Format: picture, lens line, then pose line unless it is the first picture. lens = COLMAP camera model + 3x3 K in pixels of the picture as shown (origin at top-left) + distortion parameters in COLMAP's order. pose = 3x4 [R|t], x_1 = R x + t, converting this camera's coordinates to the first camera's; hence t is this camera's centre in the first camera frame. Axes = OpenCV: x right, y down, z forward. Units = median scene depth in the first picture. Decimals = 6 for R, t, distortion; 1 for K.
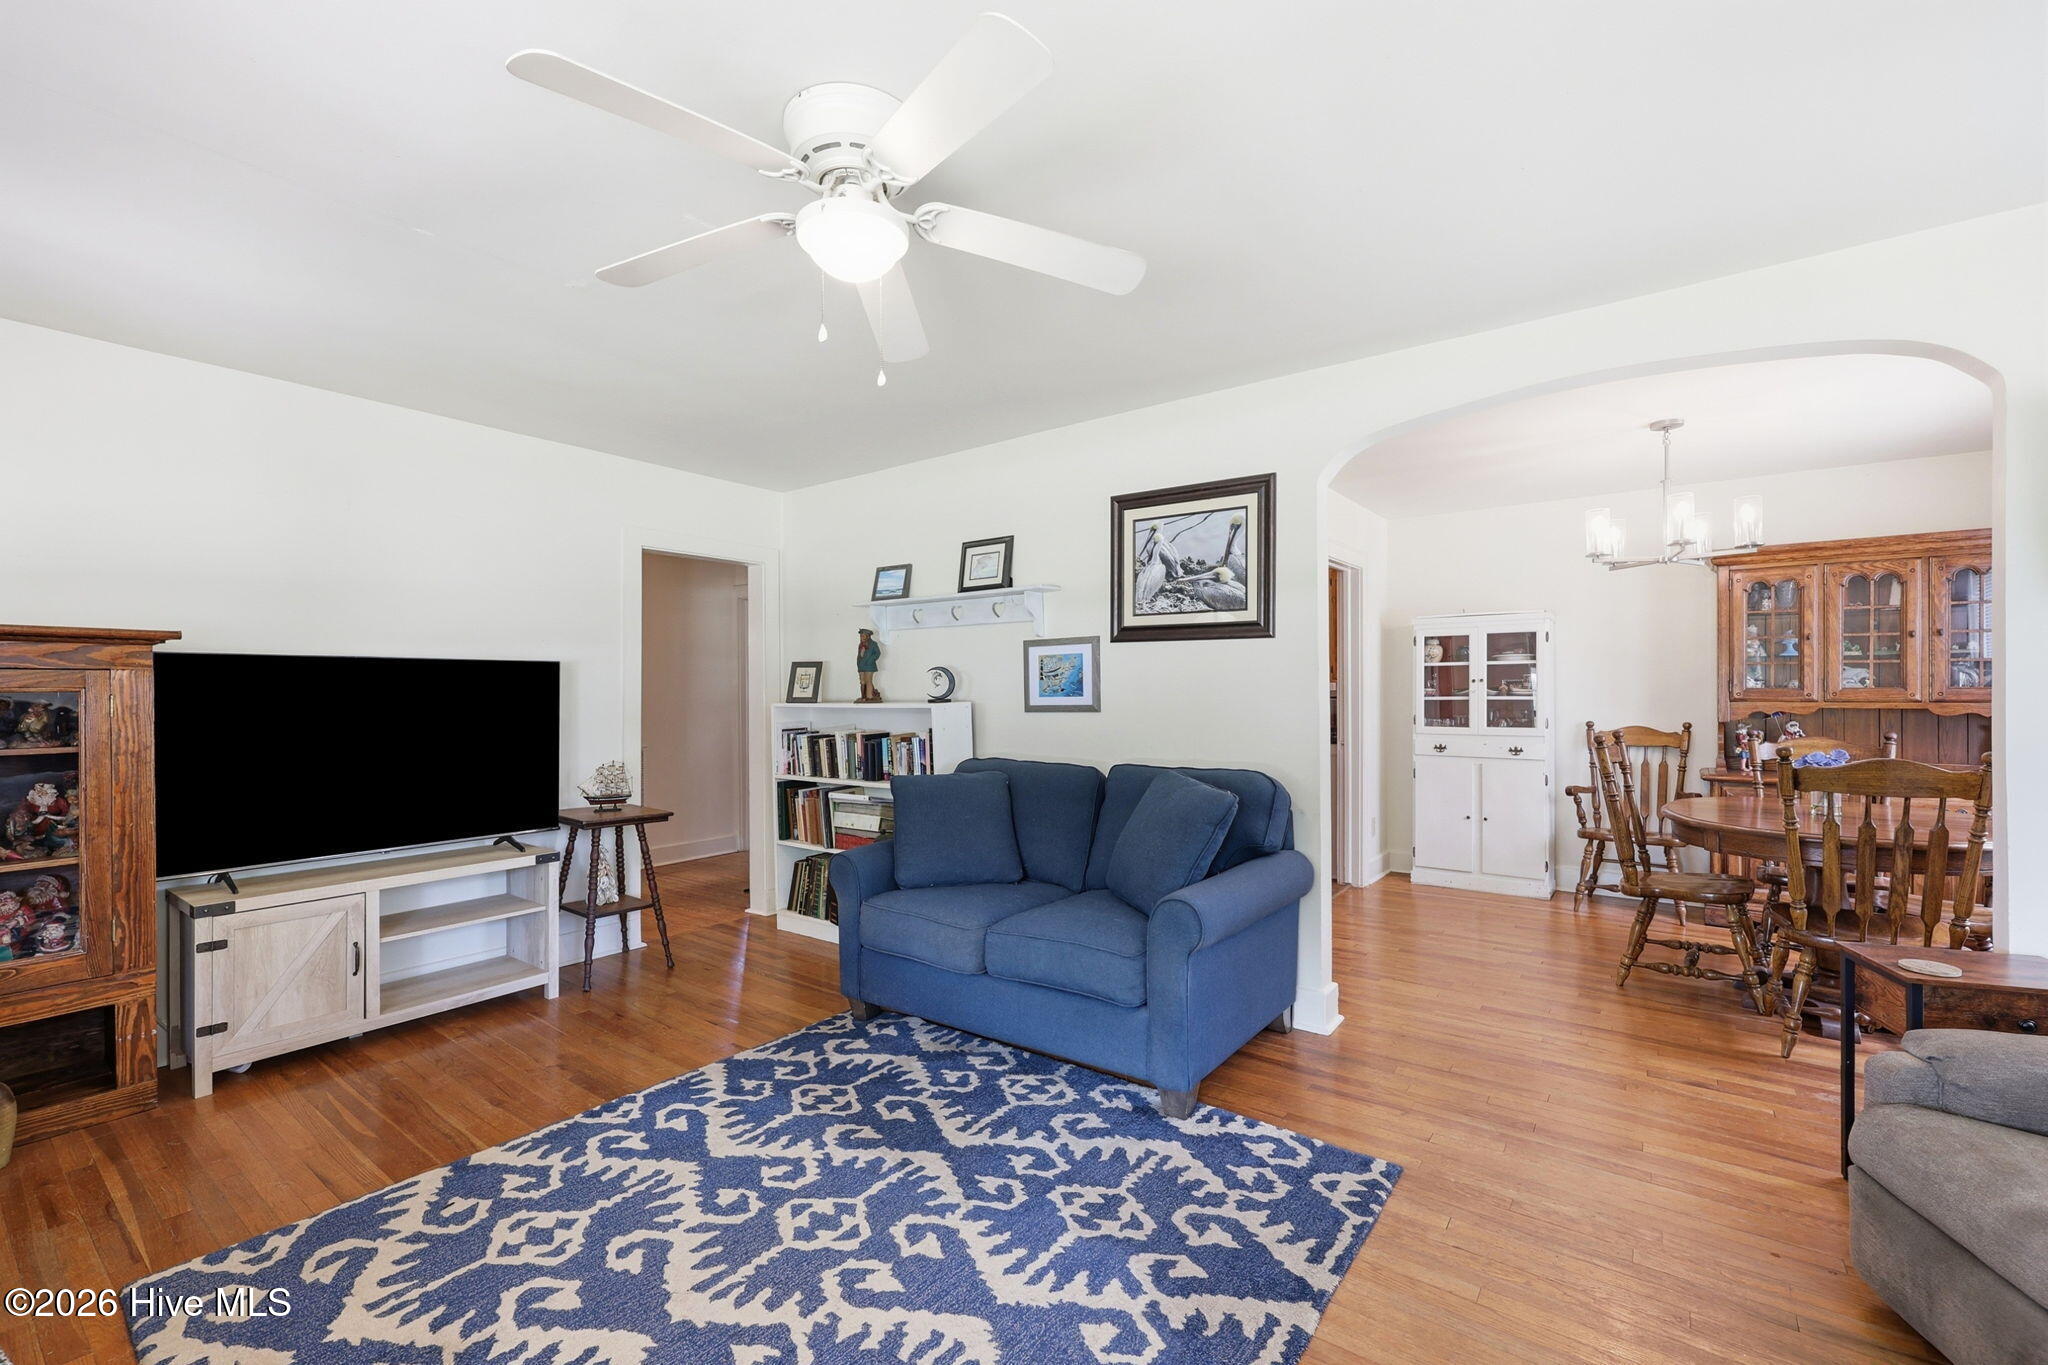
lens RADIAL K [[845.0, 0, 1022.5], [0, 845.0, 699.7], [0, 0, 1]] dist [0.008585, -0.000263]
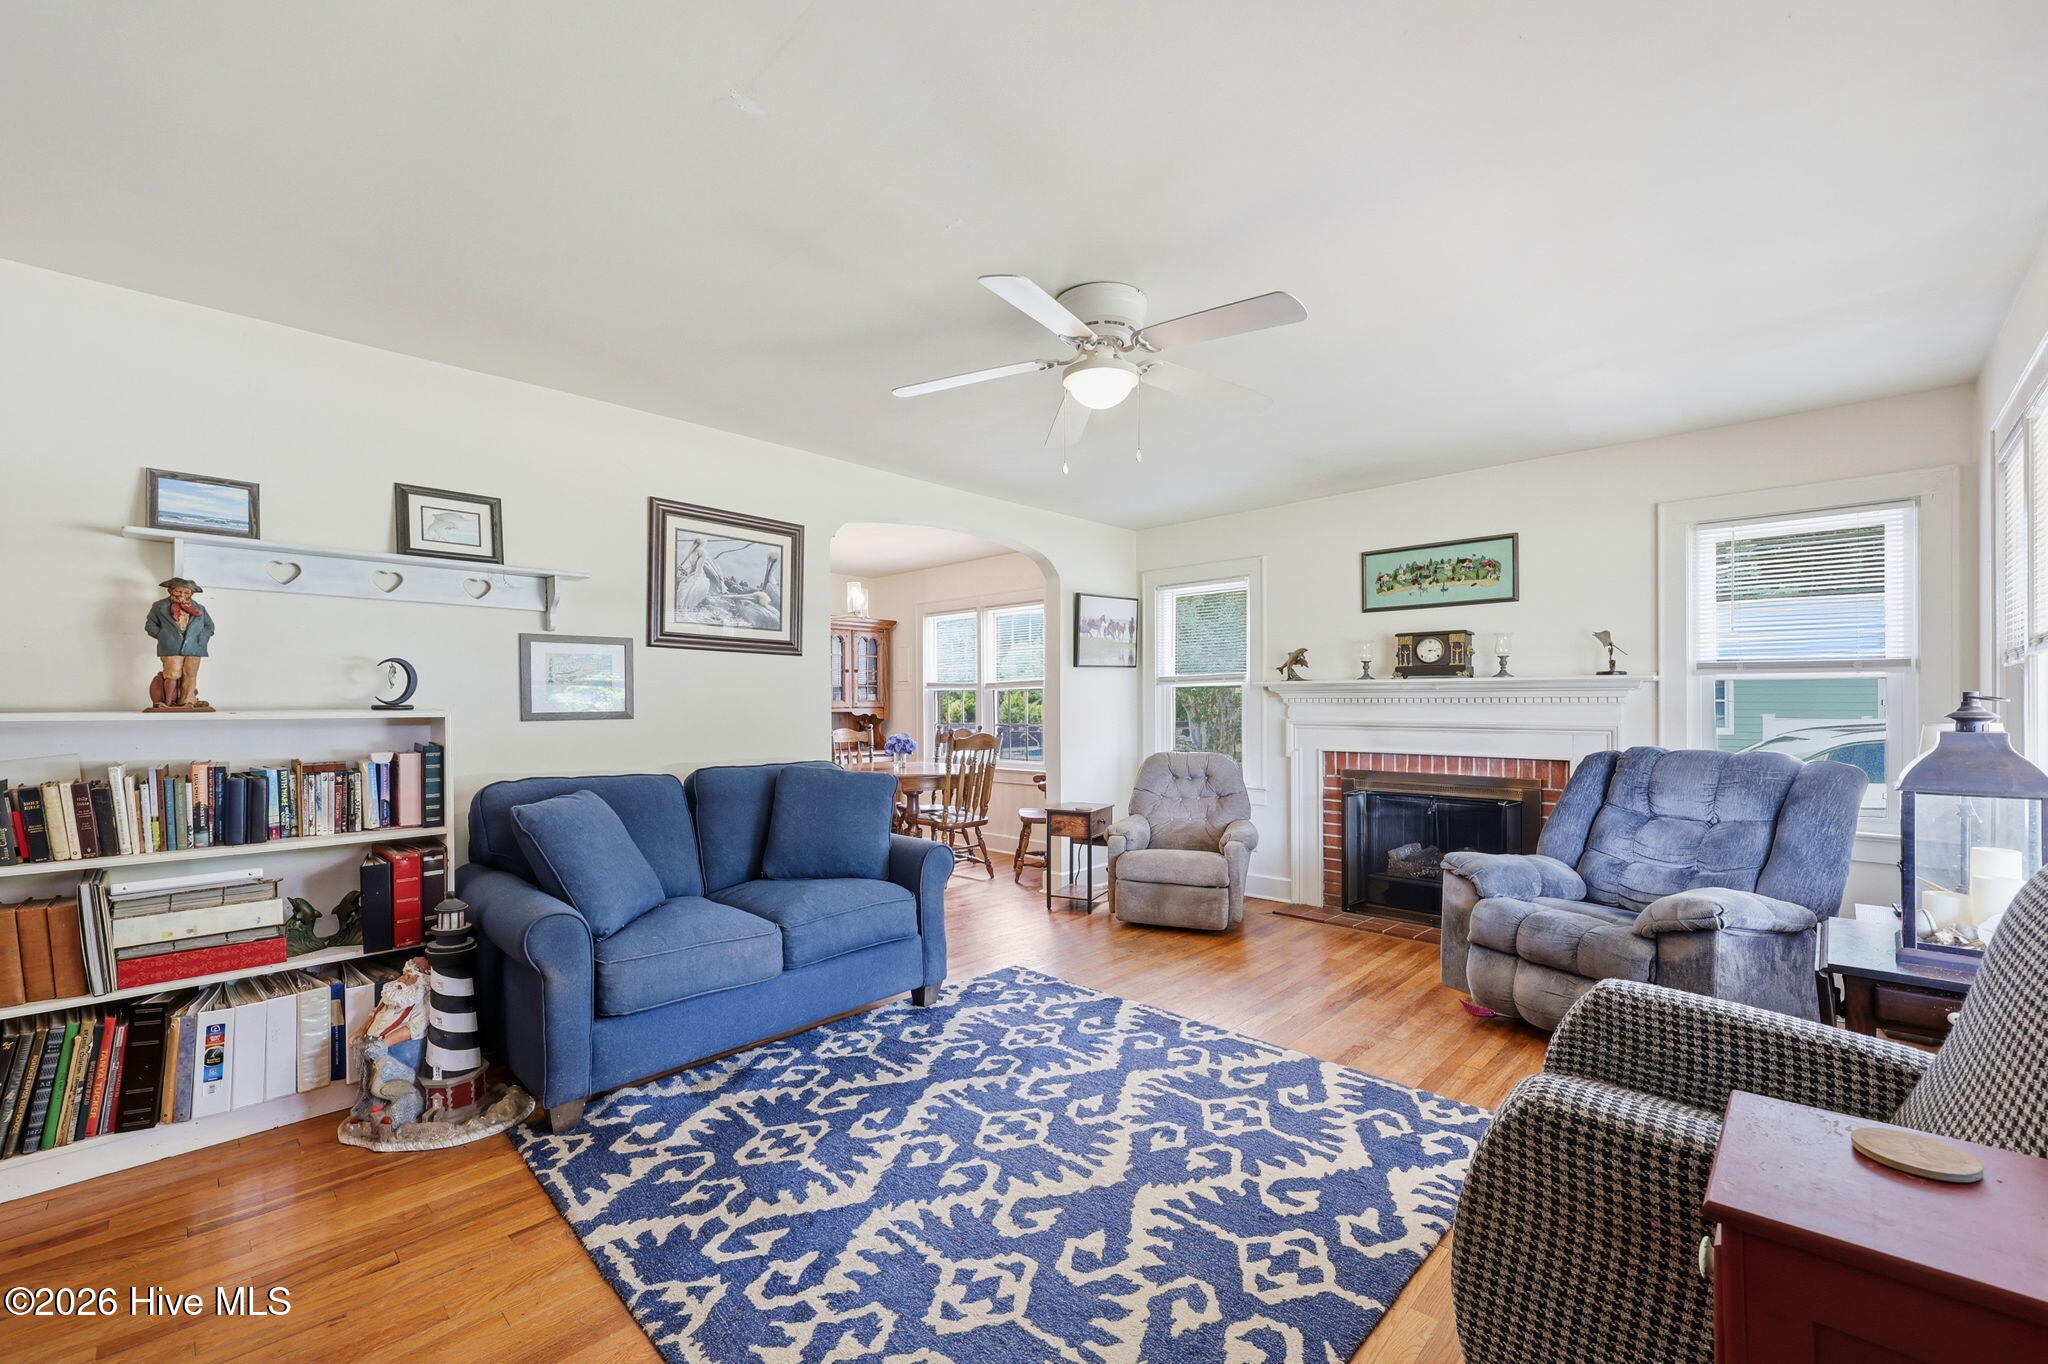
lens RADIAL K [[845.0, 0, 993.3], [0, 845.0, 711.2], [0, 0, 1]] dist [0.008585, -0.000263]
pose [[0.157556, -0.003112, 0.987505, -1.051303], [0.005444, 0.999983, 0.002282, 0.008617], [-0.987495, 0.005017, 0.157570, 0.607548]]
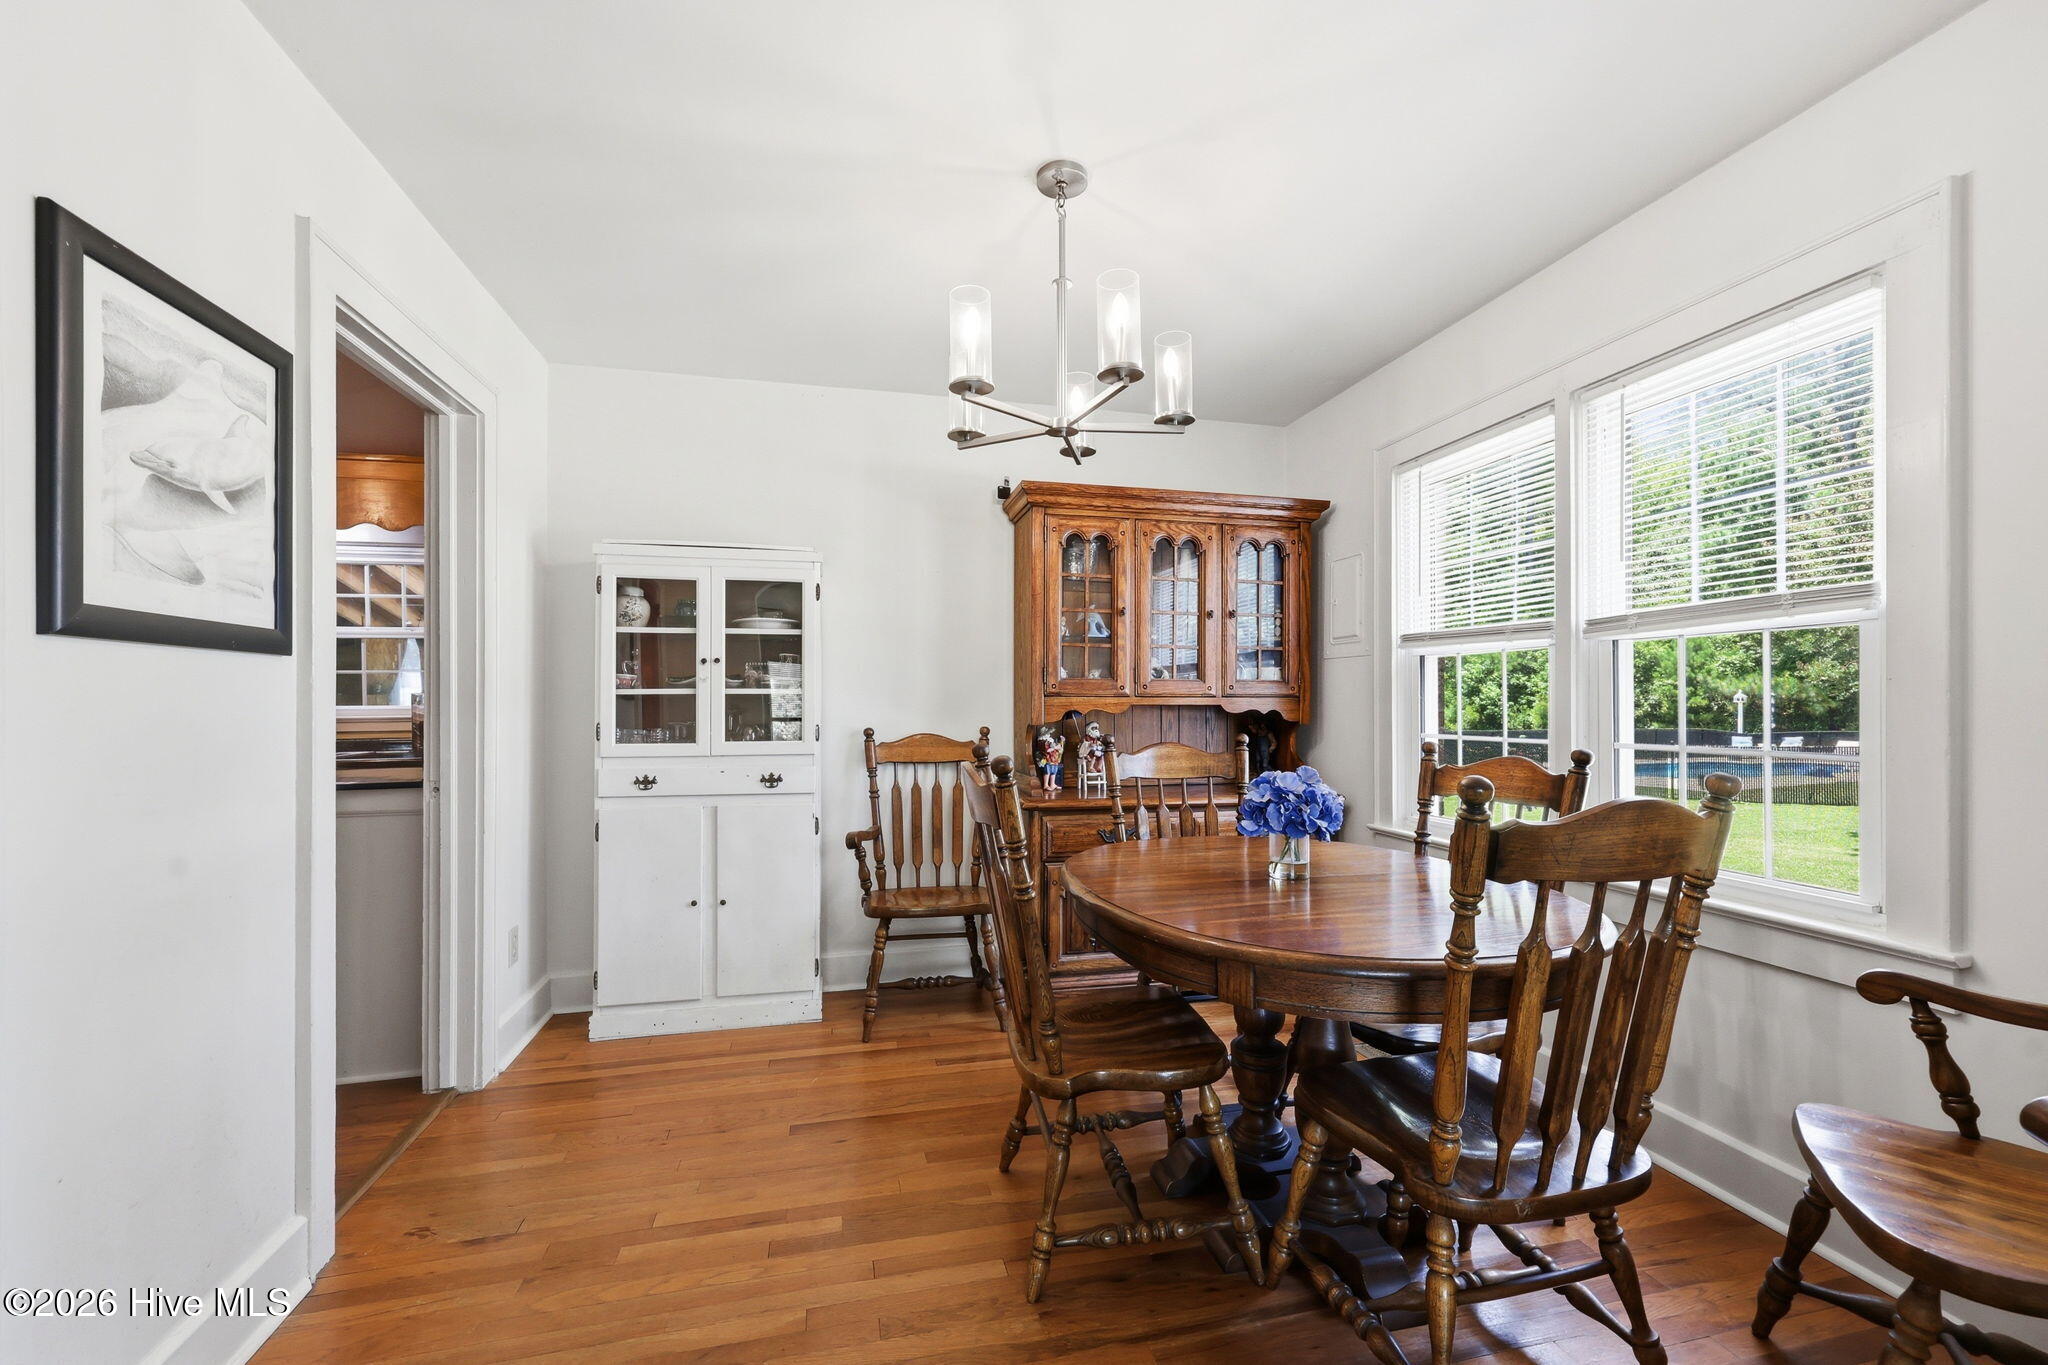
lens RADIAL K [[845.0, 0, 1036.7], [0, 845.0, 699.8], [0, 0, 1]] dist [0.008585, -0.000263]
pose [[0.622290, -0.000282, 0.782787, 0.449409], [0.000919, 1.000000, -0.000370, 0.008400], [-0.782786, 0.000950, 0.622290, 0.932453]]
